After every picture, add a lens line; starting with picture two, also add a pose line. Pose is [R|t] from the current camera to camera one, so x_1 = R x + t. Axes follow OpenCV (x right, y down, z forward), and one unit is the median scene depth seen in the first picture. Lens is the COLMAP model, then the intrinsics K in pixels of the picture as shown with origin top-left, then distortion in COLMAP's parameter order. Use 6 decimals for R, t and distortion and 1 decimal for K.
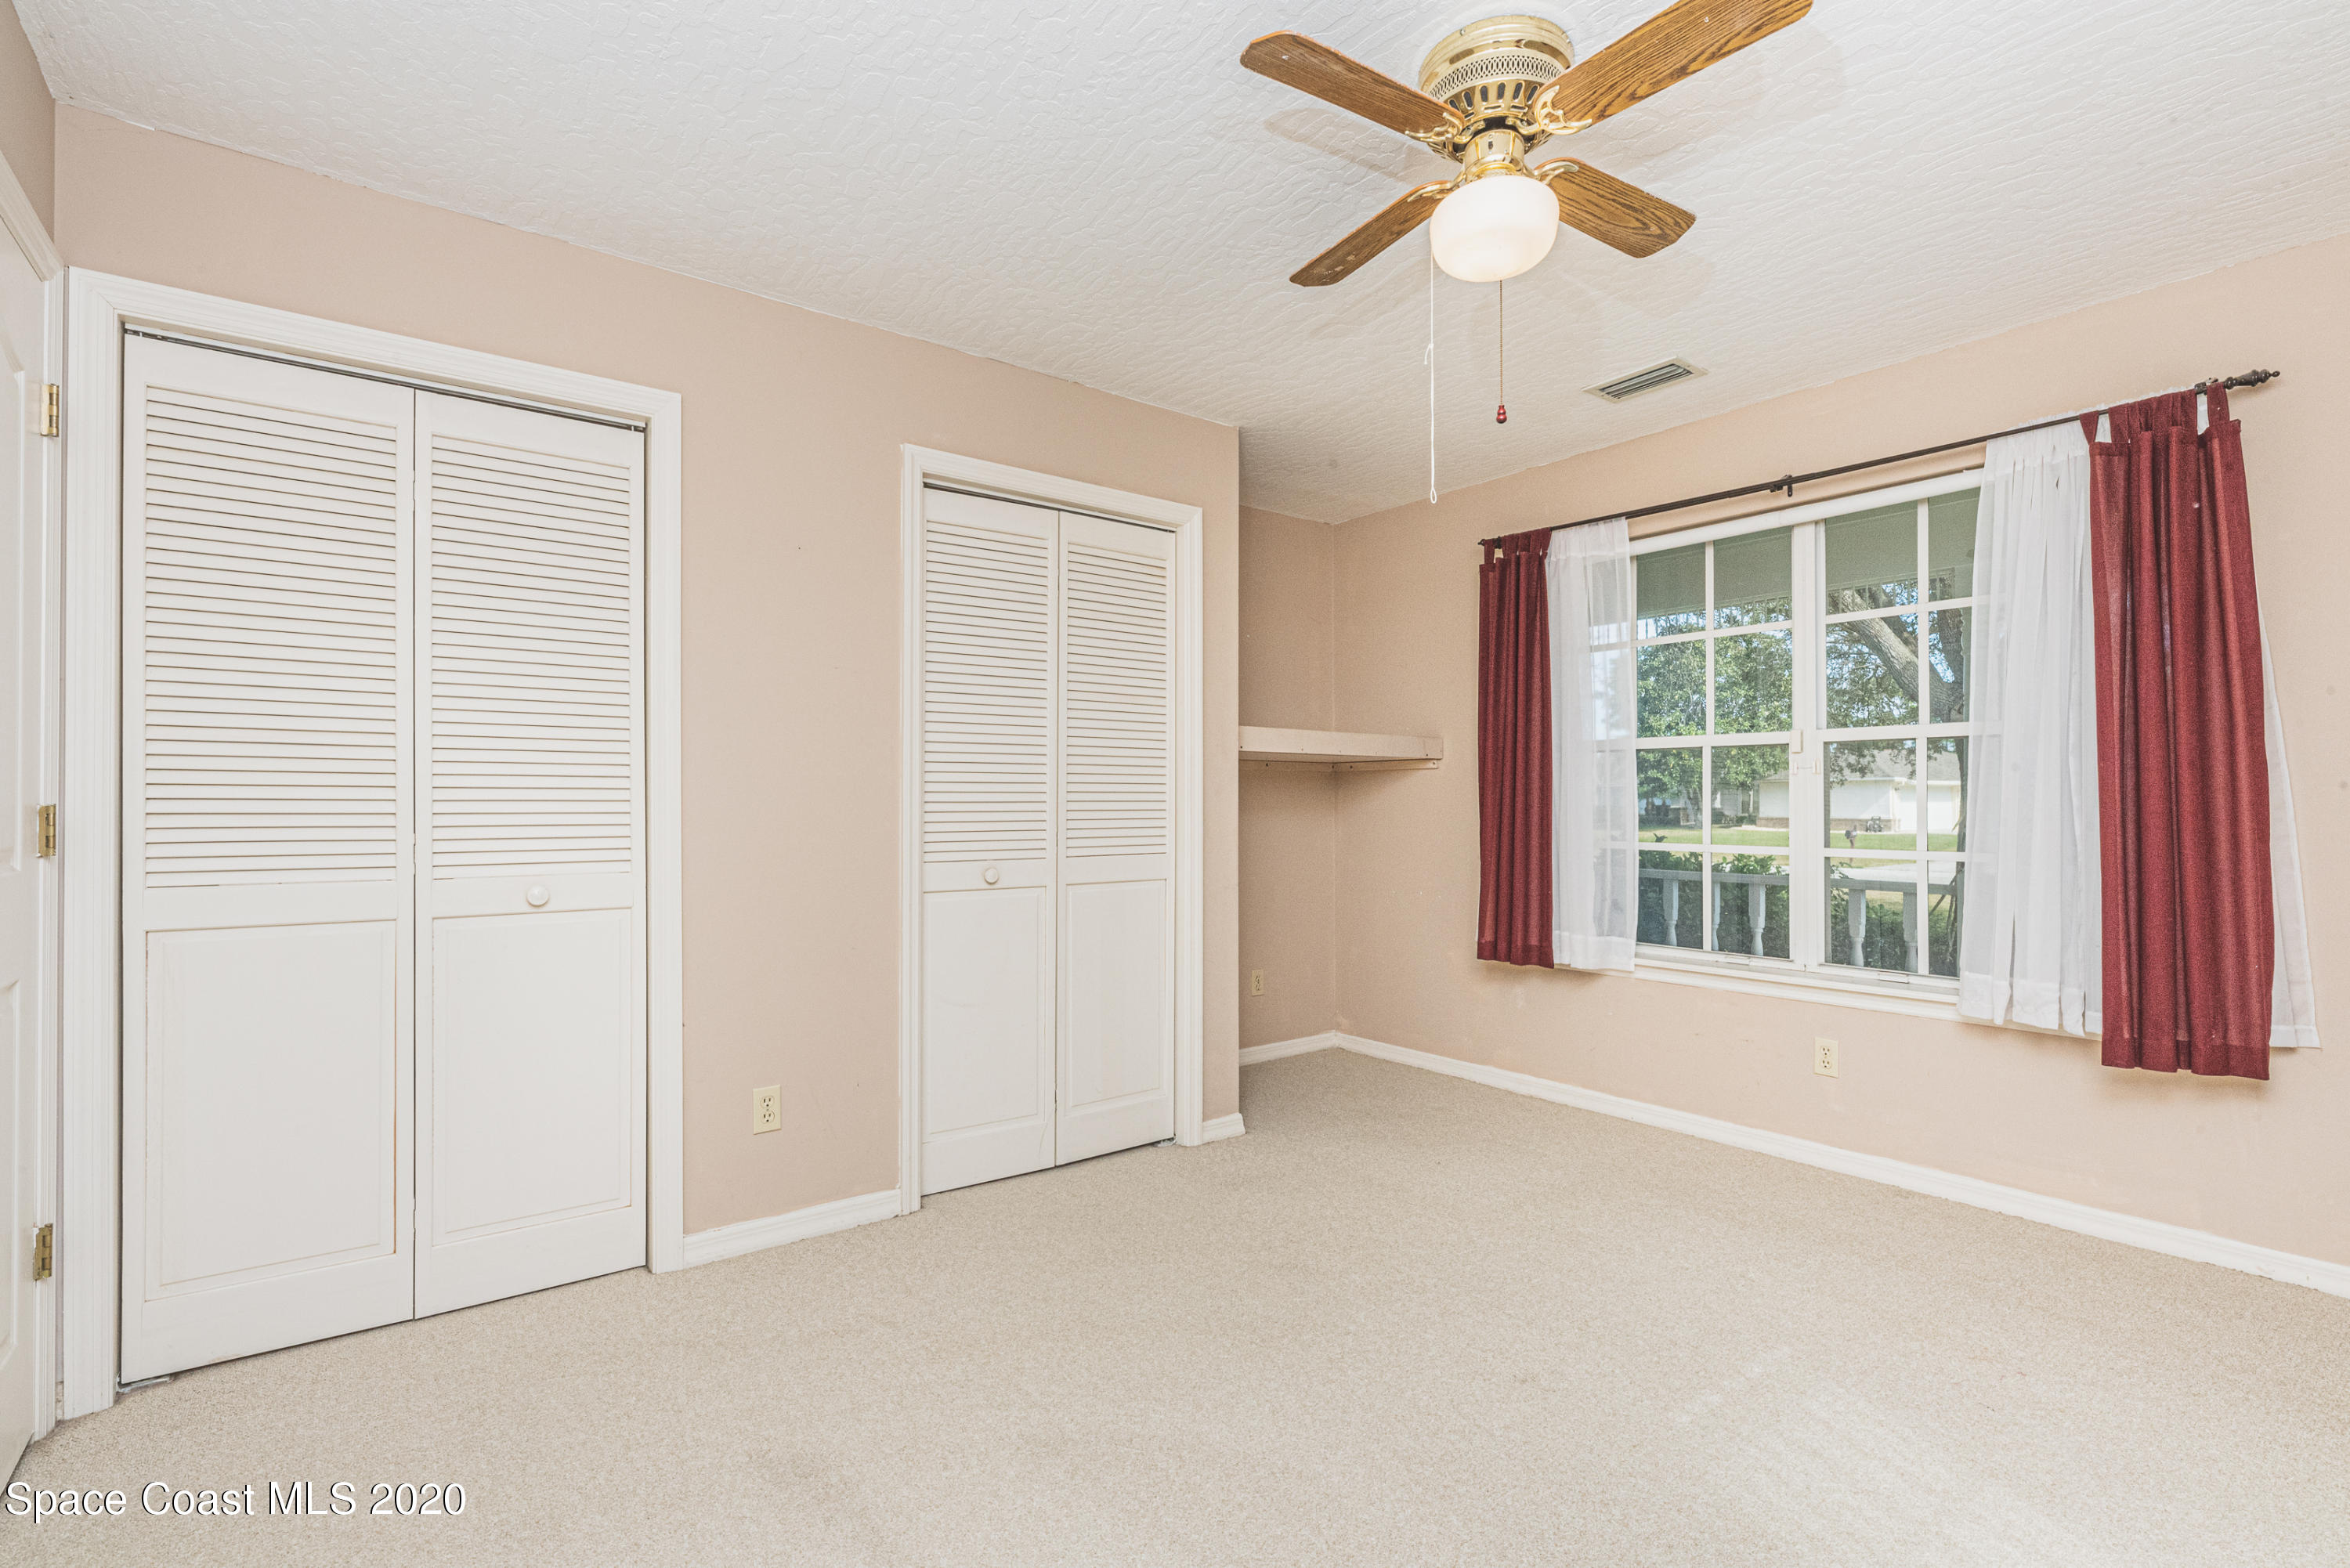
lens RADIAL K [[1084.6, 0, 1170.8], [0, 1084.6, 795.6], [0, 0, 1]] dist [0.004193, -0.001016]
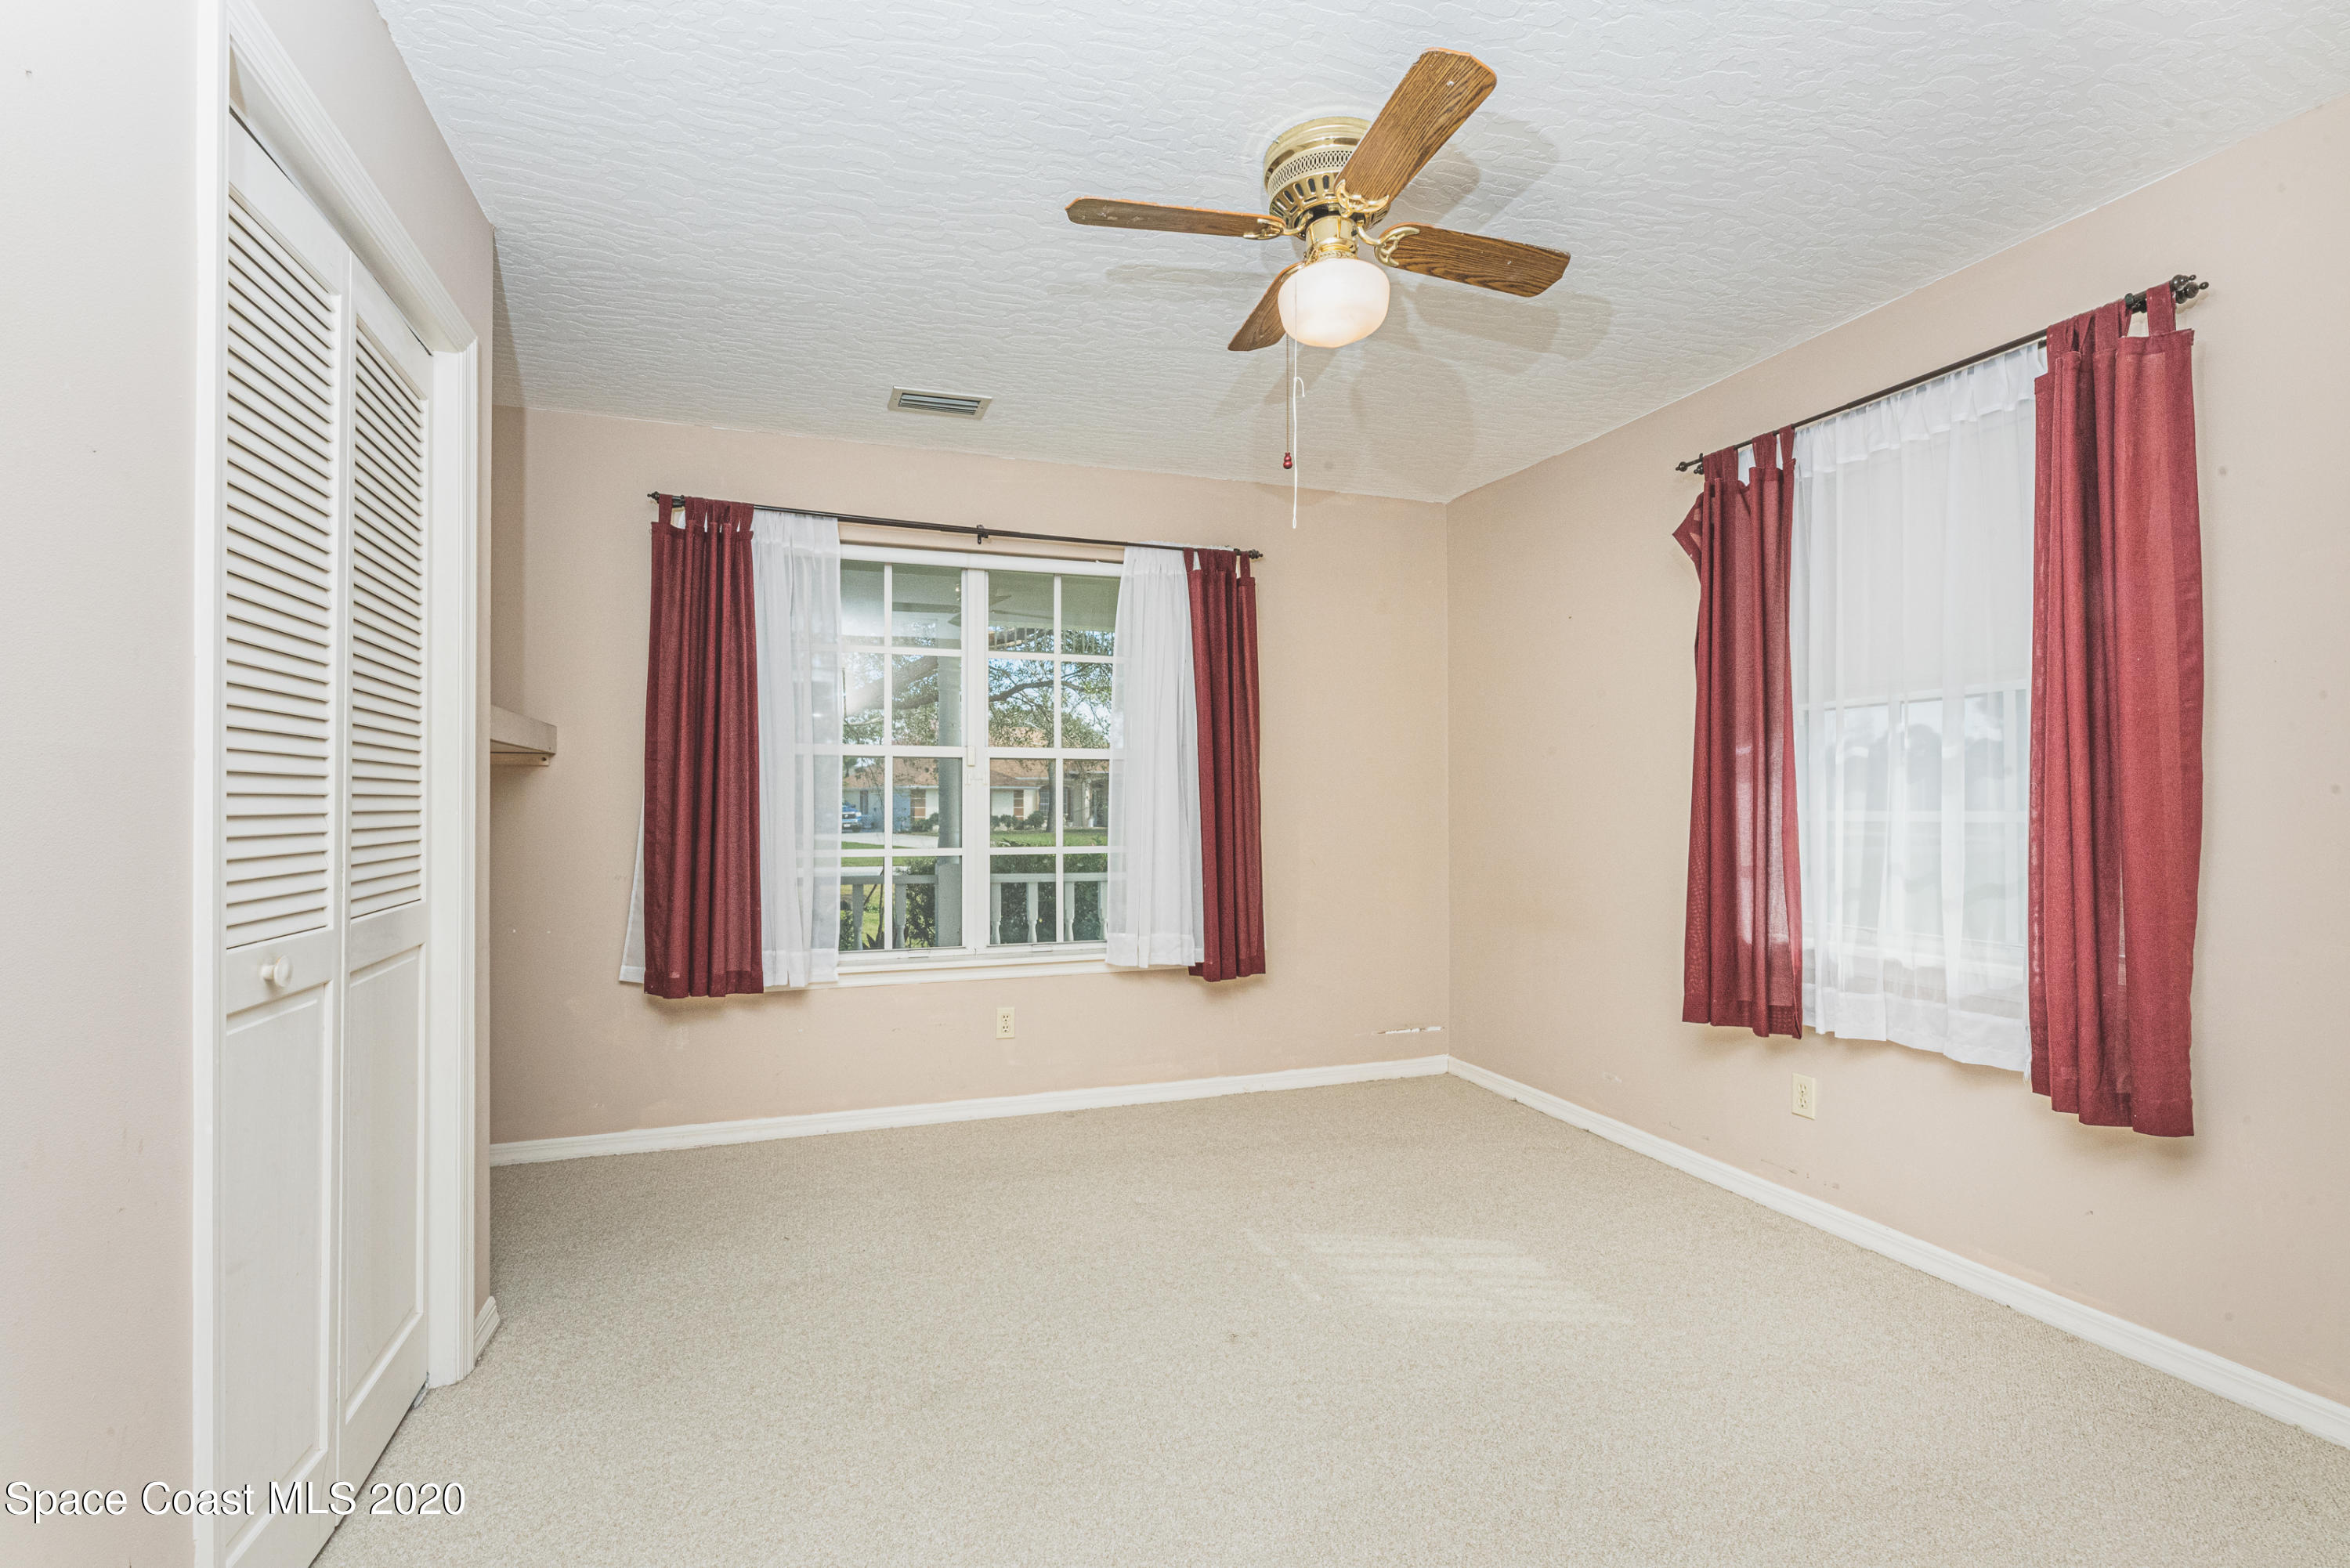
lens RADIAL K [[1084.6, 0, 1169.2], [0, 1084.6, 799.5], [0, 0, 1]] dist [0.004193, -0.001016]
pose [[0.306080, 0.001544, 0.952004, -0.463299], [-0.006491, 0.999979, 0.000465, -0.006062], [-0.951984, -0.006322, 0.306084, 0.454207]]
